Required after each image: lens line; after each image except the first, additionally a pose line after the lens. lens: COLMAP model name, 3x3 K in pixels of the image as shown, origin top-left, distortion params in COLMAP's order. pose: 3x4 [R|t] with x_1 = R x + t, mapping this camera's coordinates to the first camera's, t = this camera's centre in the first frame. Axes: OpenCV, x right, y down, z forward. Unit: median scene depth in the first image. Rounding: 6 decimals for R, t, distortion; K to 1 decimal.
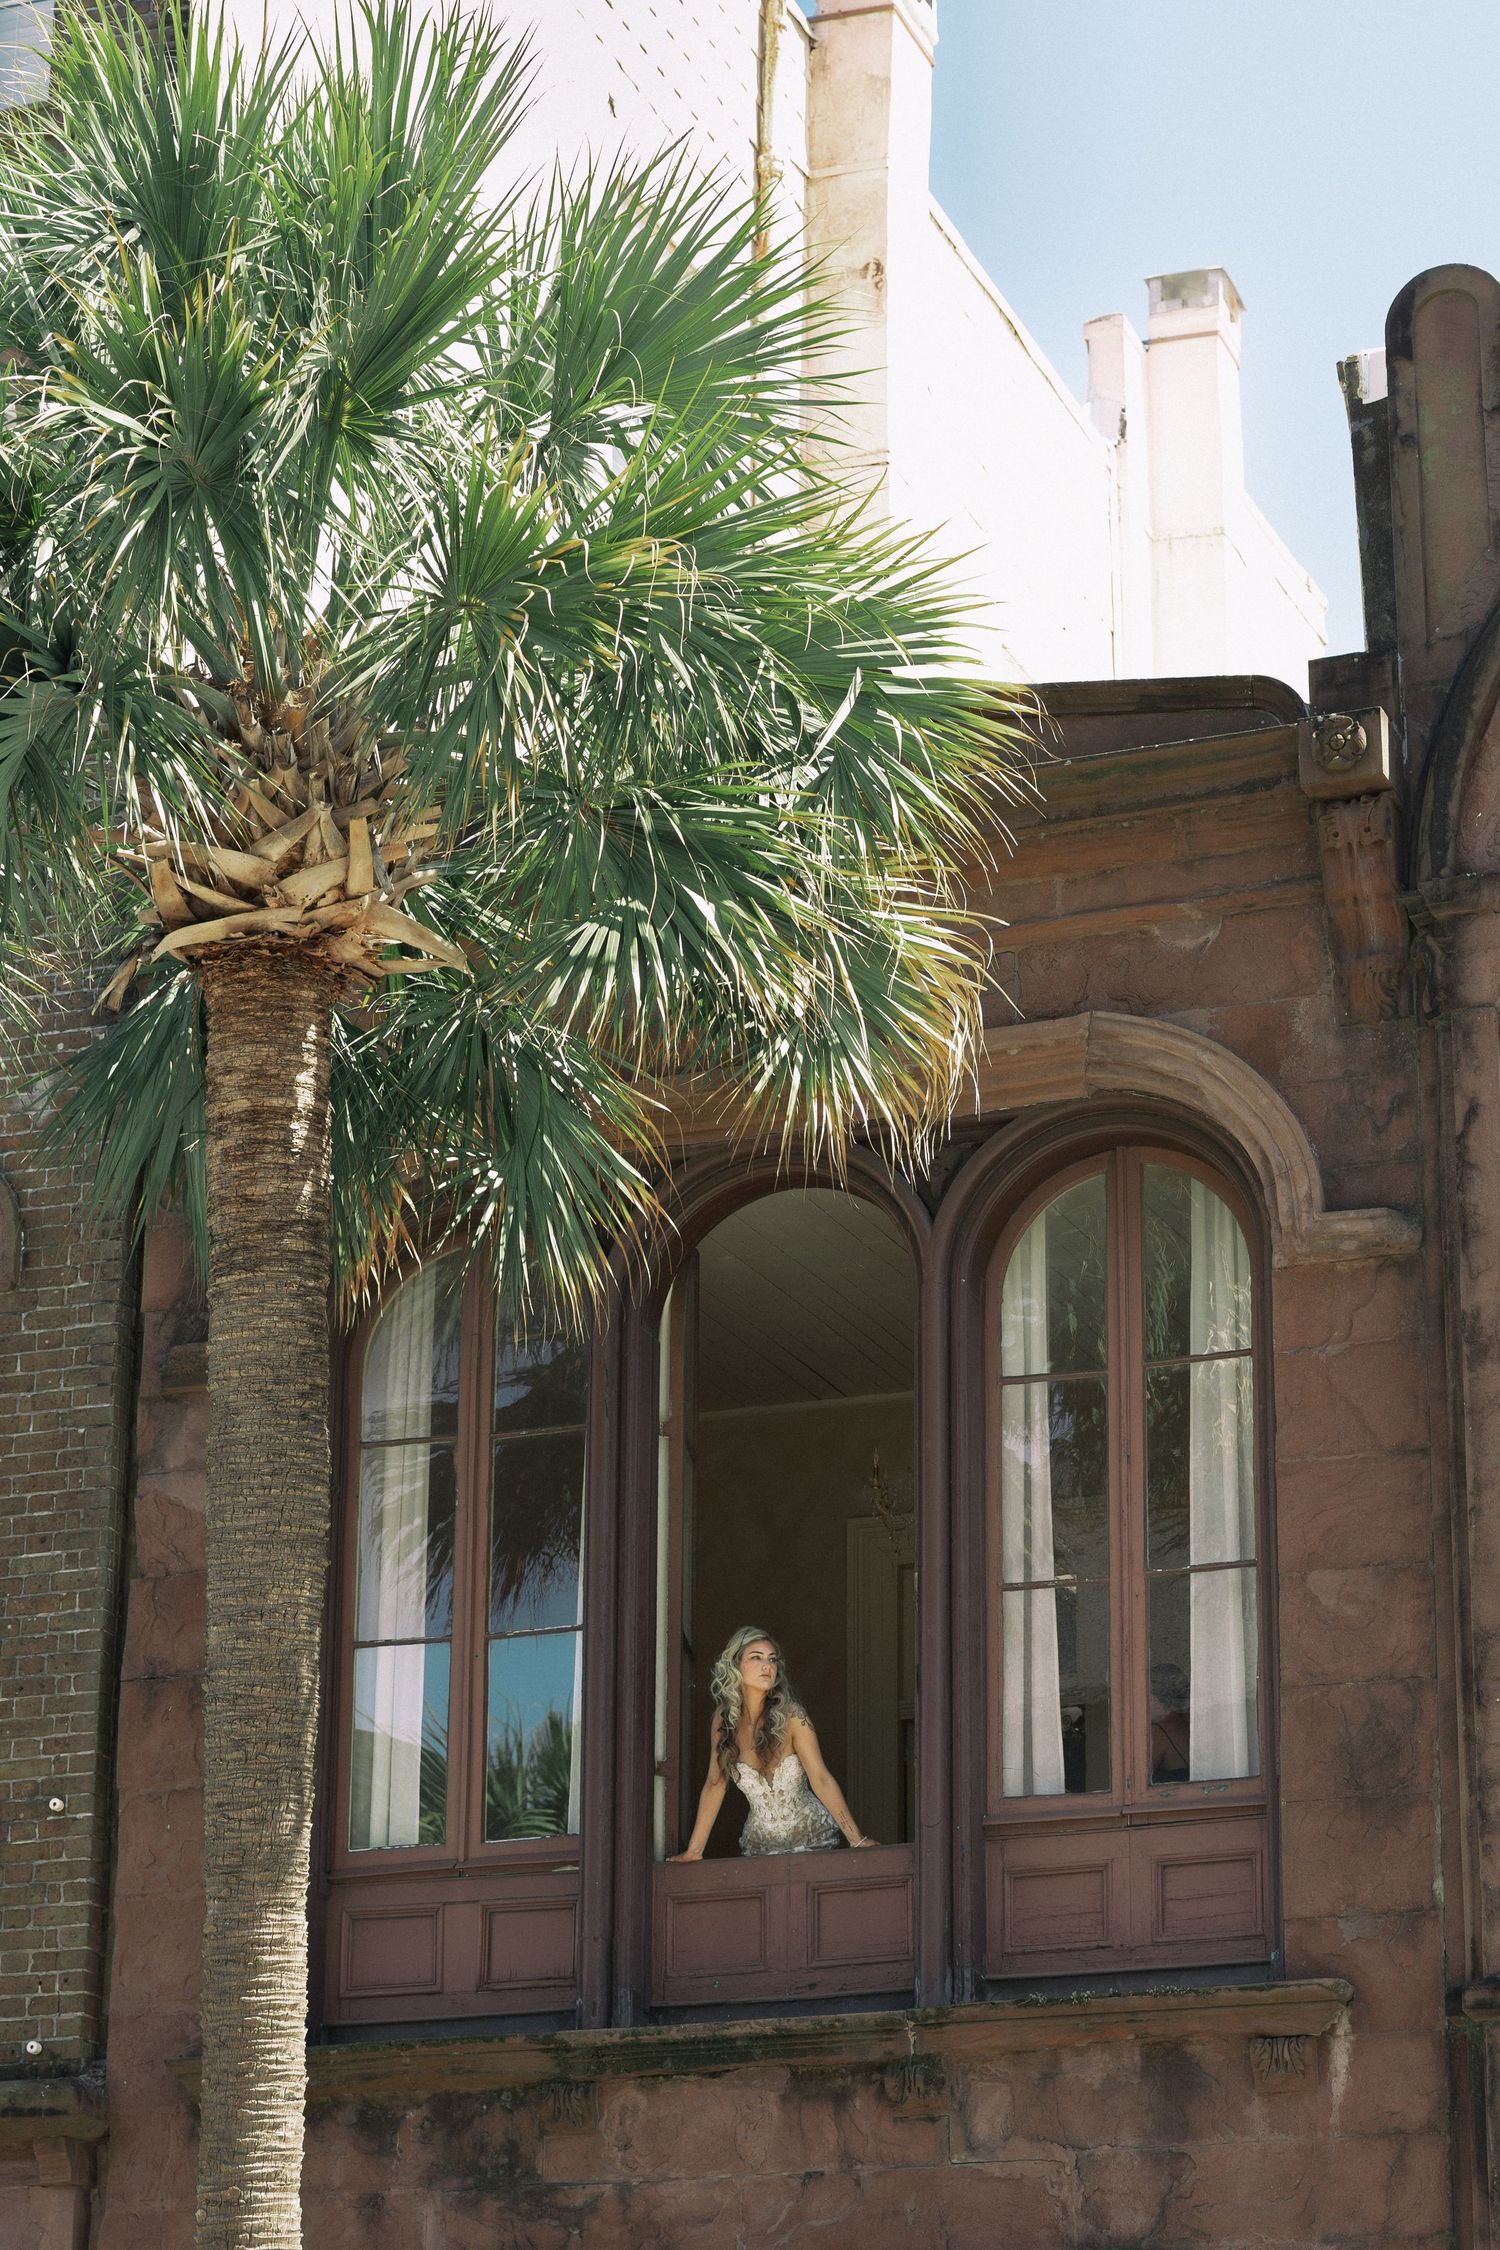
lens RADIAL K [[4675.9, 0, 821.3], [0, 4675.9, 1288.9], [0, 0, 1]] dist [0.002879, 0.252111]
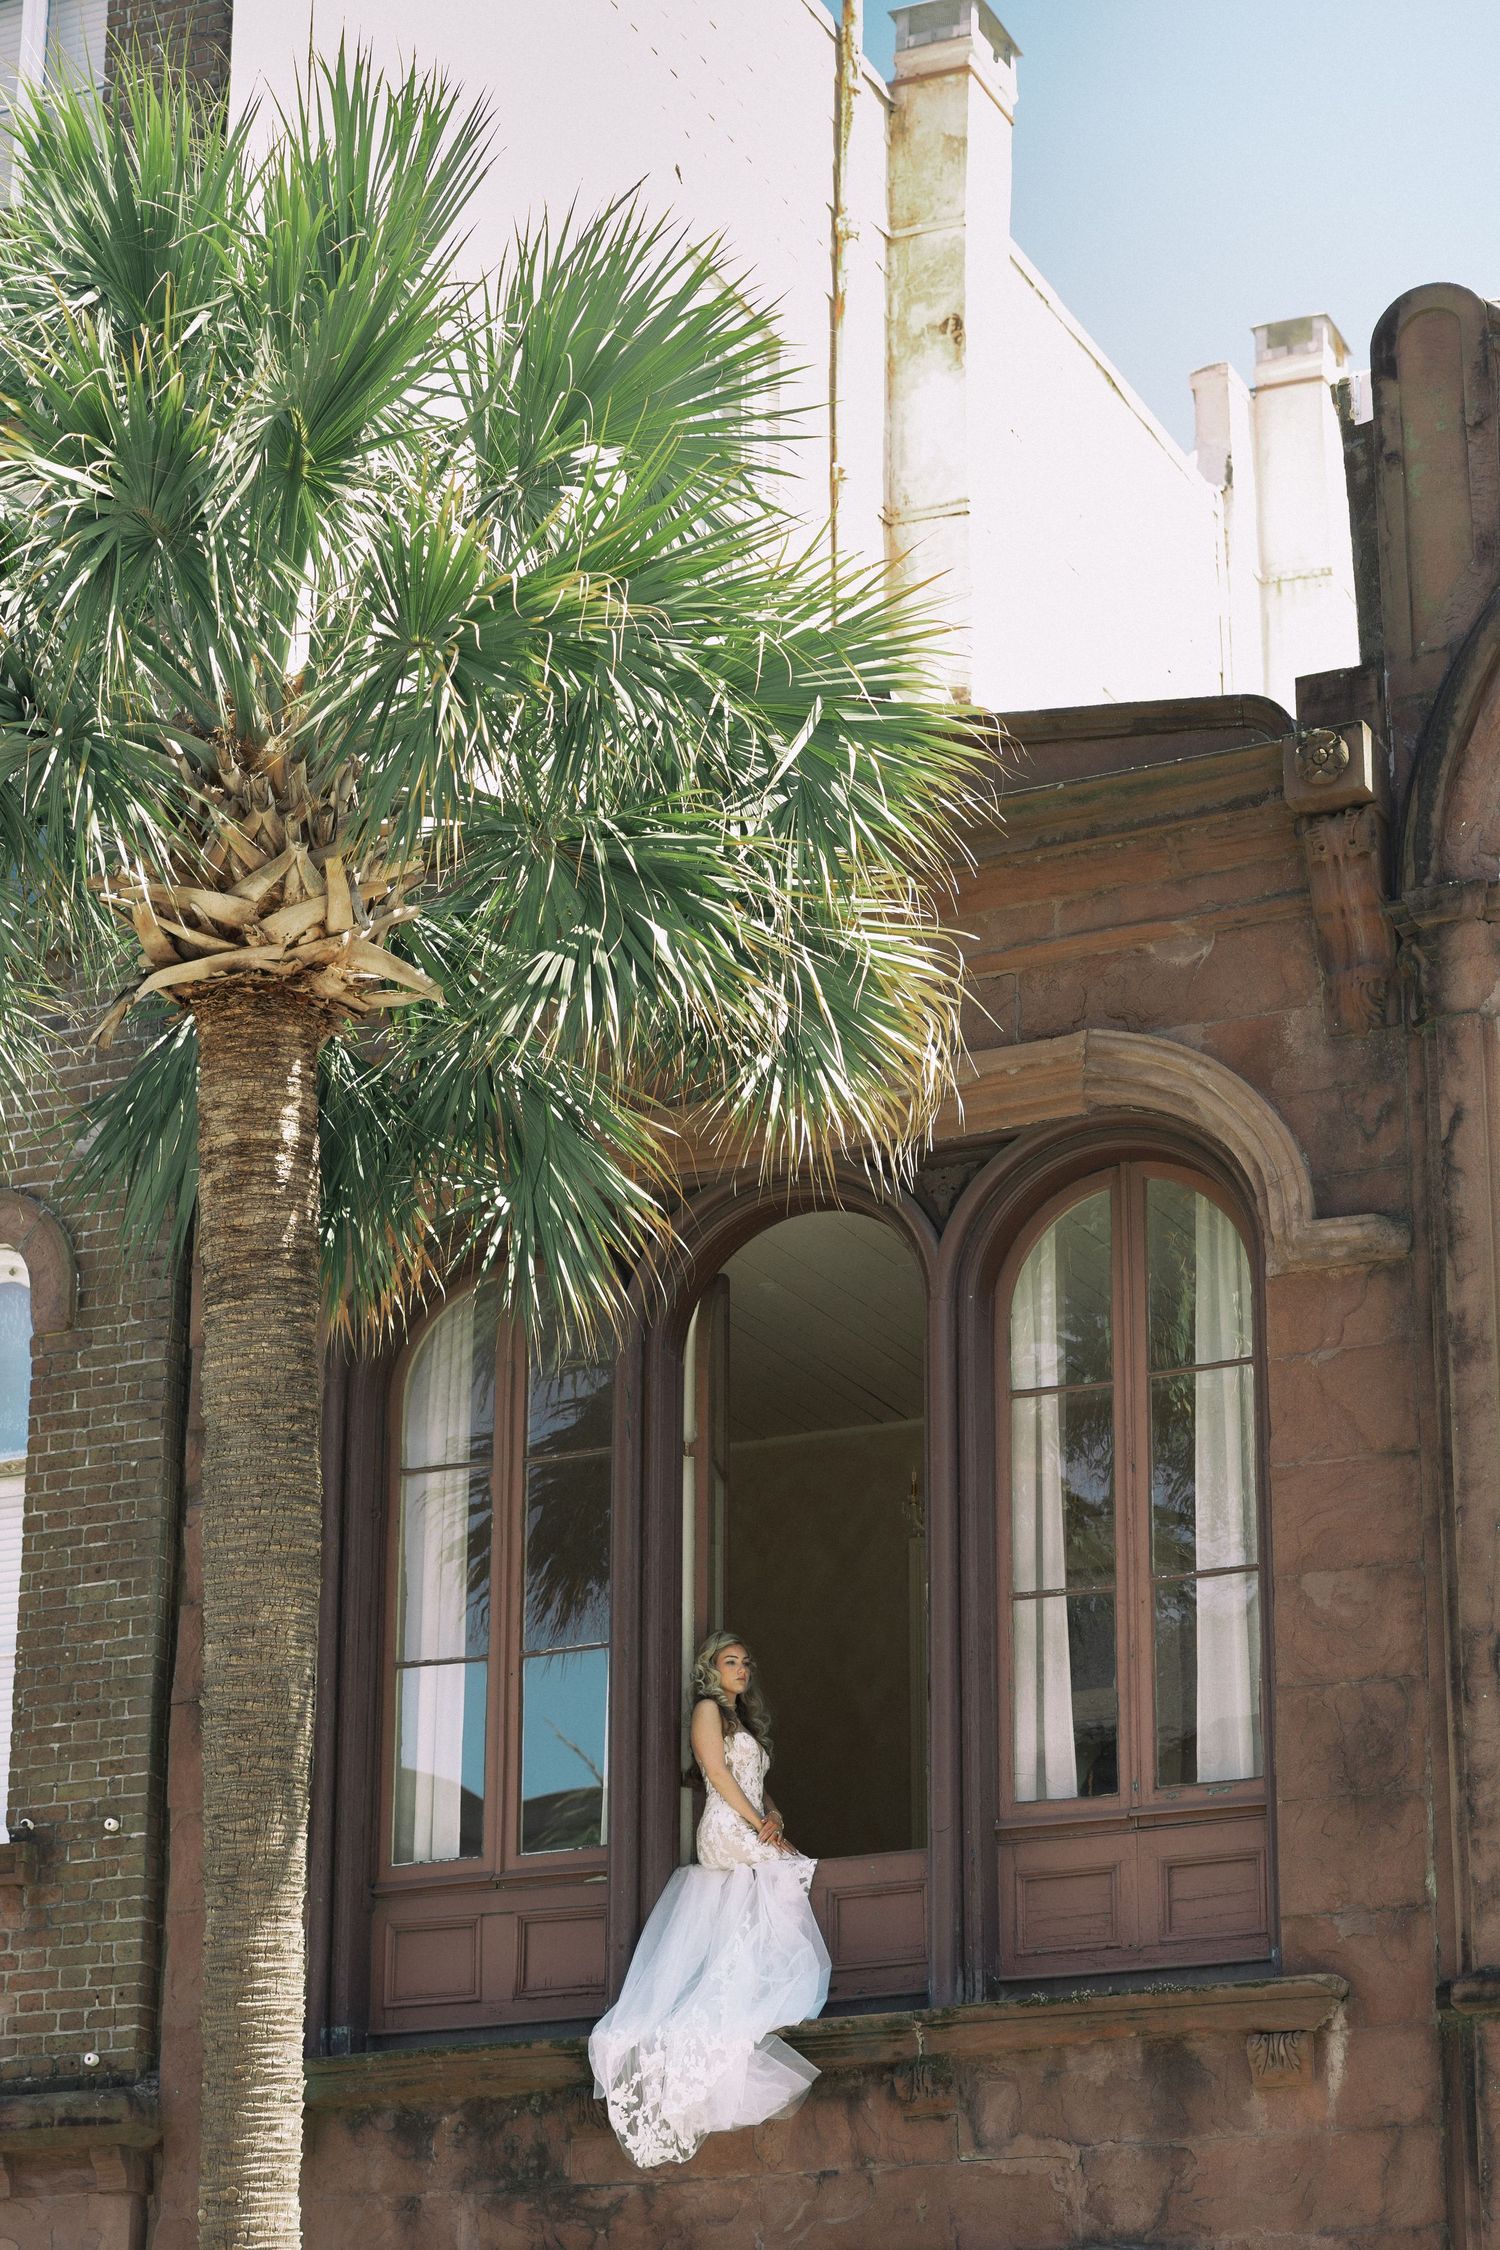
lens RADIAL K [[4527.3, 0, 744.1], [0, 4527.3, 1328.0], [0, 0, 1]] dist [0.016262, 0.143335]
pose [[0.997048, -0.023110, -0.073216, 0.055709], [0.022872, 0.999730, -0.004085, 0.008251], [0.073291, 0.002399, 0.997308, 0.011381]]
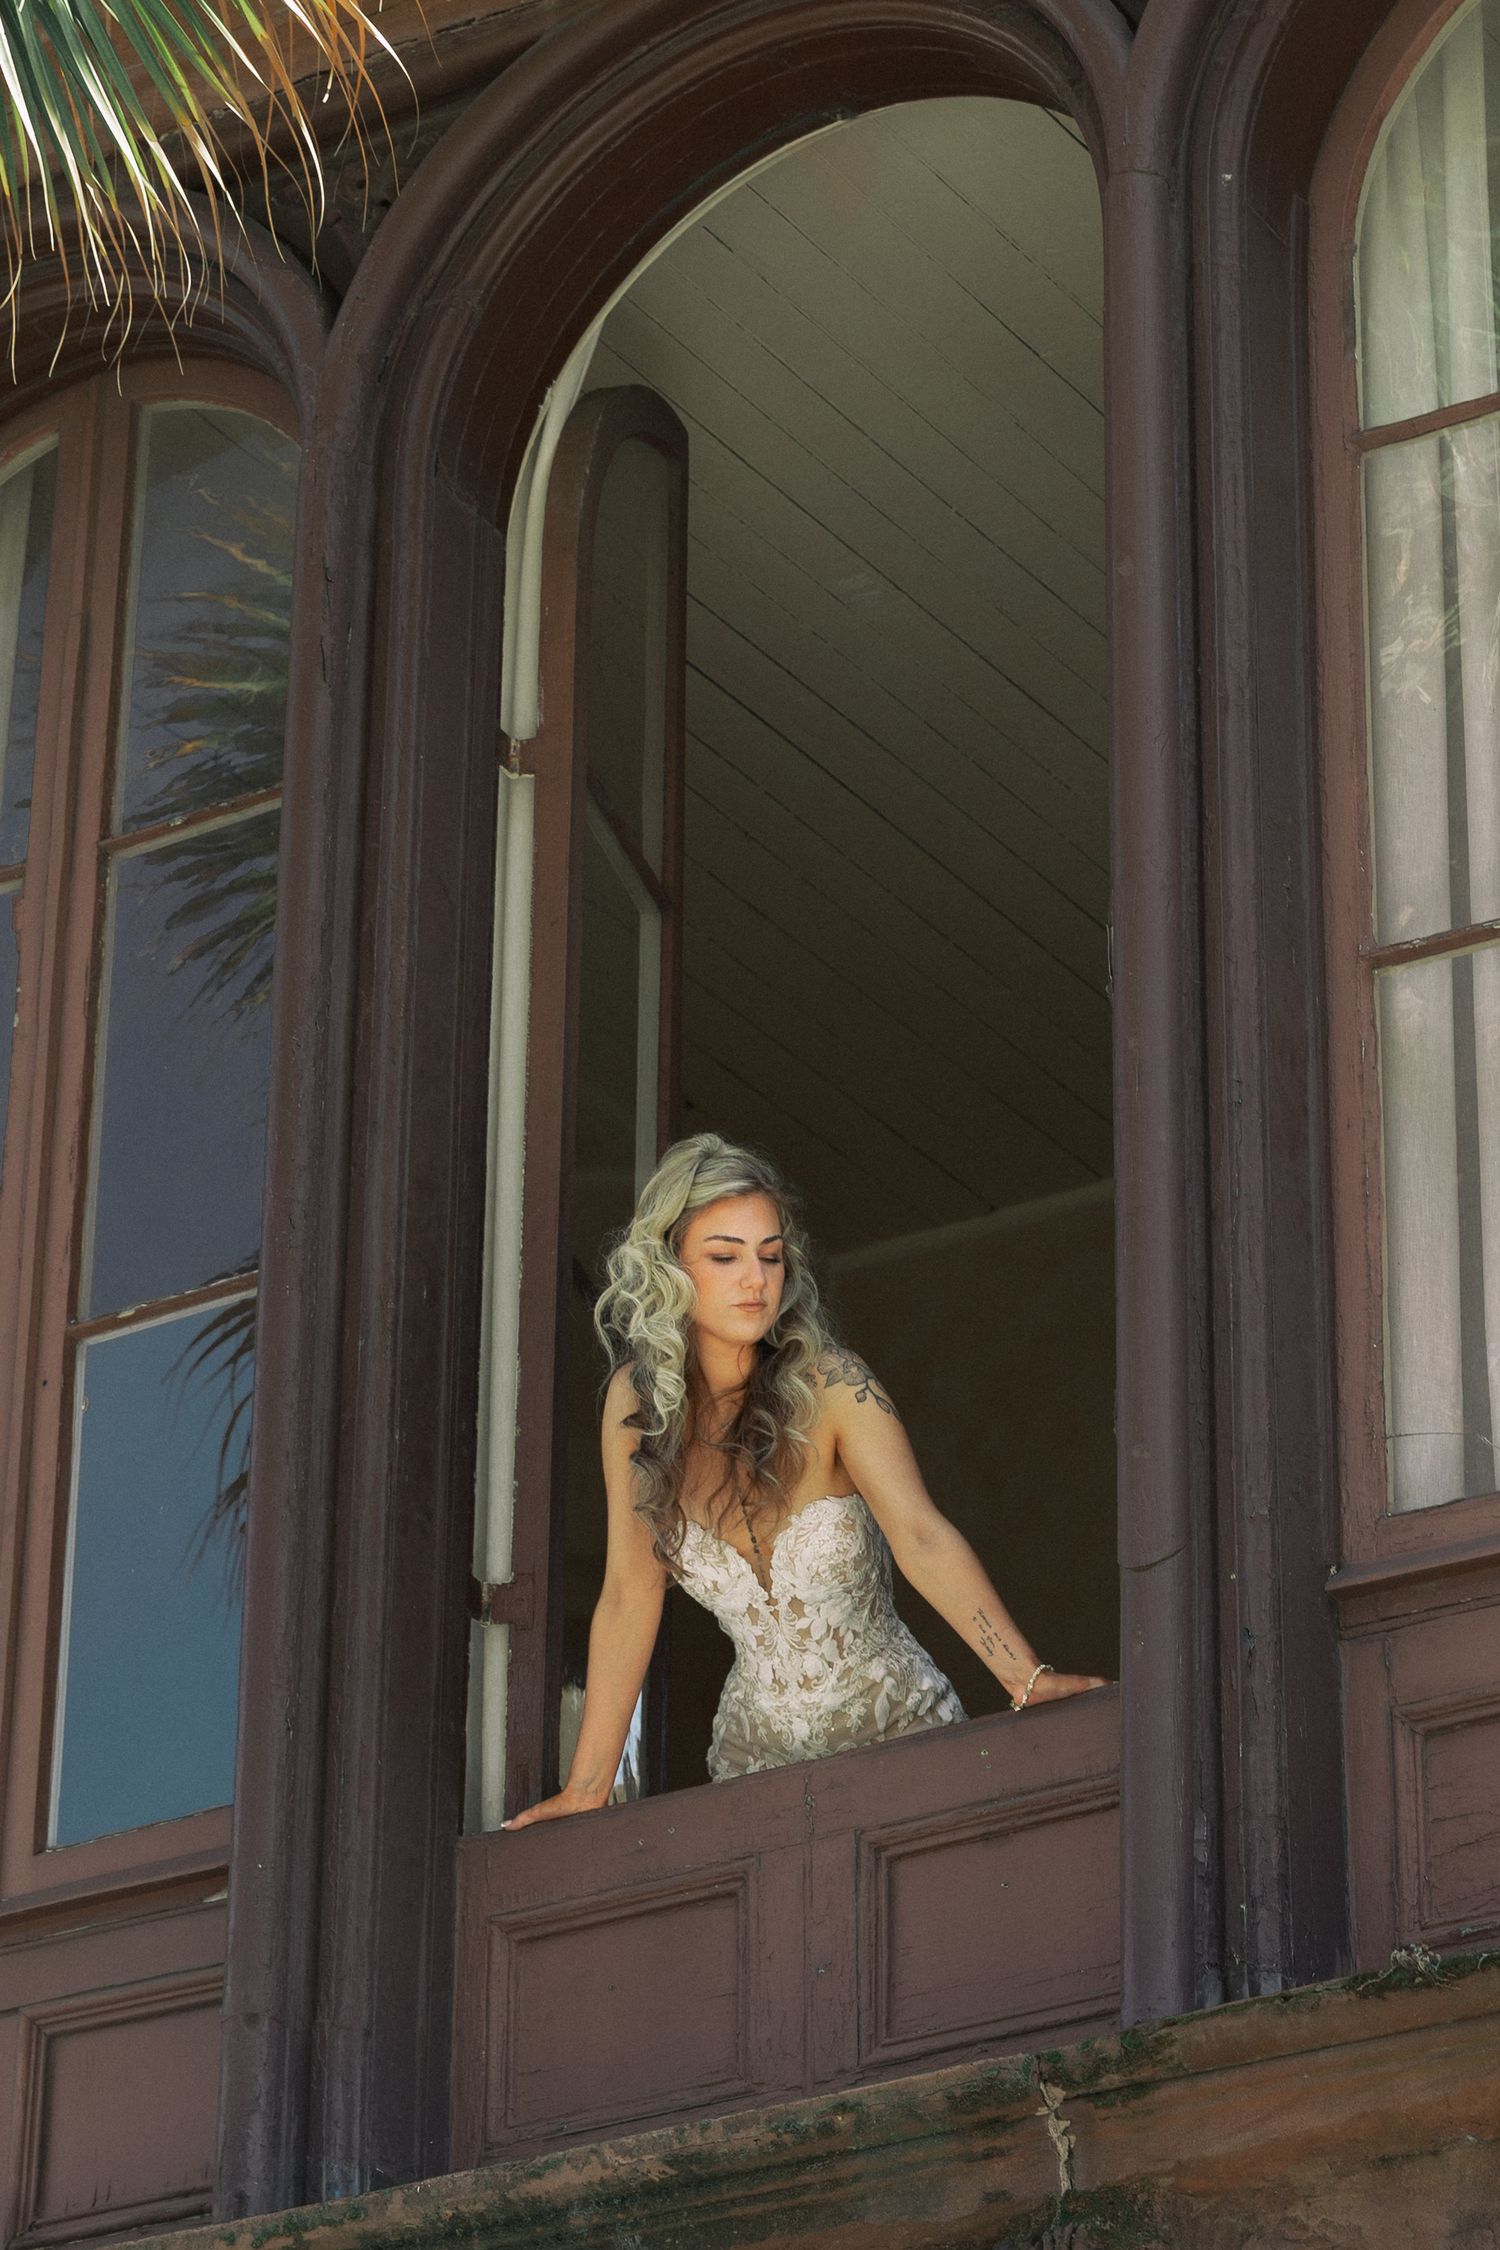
lens RADIAL K [[7246.8, 0, 593.1], [0, 7246.8, 833.2], [0, 0, 1]] dist [-0.000932, 0.202230]
pose [[0.975152, -0.093893, -0.200656, 0.094467], [0.048918, 0.974647, -0.218334, 0.175558], [0.216069, 0.203093, 0.955022, 0.484809]]
